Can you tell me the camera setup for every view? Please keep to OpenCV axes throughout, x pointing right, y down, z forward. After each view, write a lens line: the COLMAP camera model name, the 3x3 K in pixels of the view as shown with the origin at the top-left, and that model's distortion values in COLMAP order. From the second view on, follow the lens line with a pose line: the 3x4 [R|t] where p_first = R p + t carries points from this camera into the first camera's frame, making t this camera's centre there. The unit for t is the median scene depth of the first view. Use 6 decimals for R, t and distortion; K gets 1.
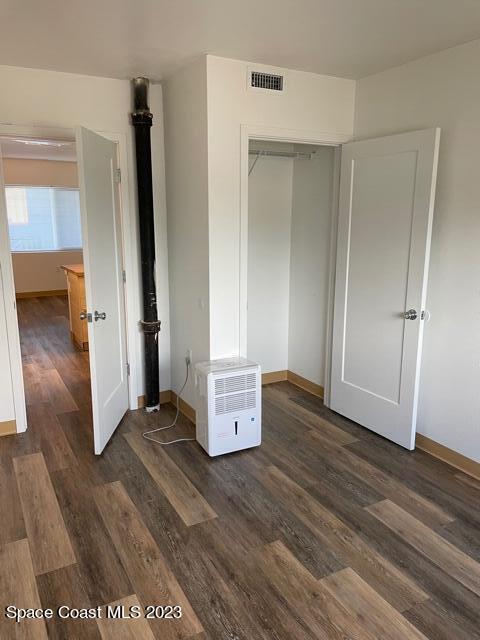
lens RADIAL K [[487.0, 0, 240.0], [0, 487.0, 320.0], [0, 0, 1]] dist [0.101122, -0.157437]
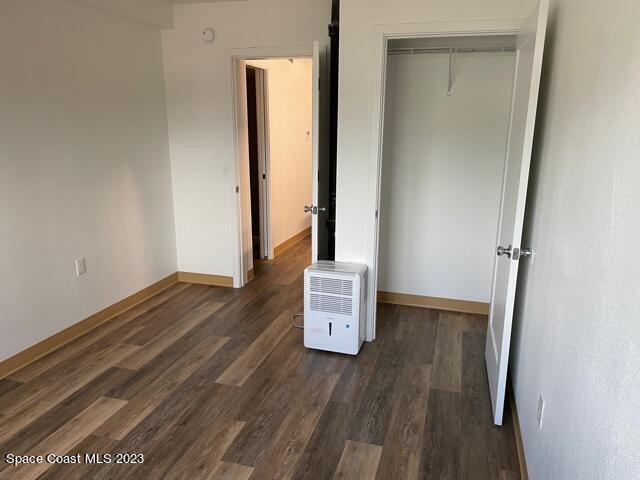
lens RADIAL K [[487.0, 0, 320.0], [0, 487.0, 240.0], [0, 0, 1]] dist [0.101122, -0.157437]
pose [[0.710366, 0.172532, -0.682358, 0.725304], [-0.157277, 0.983886, 0.085041, -0.051774], [0.686035, 0.046909, 0.726055, 0.264286]]
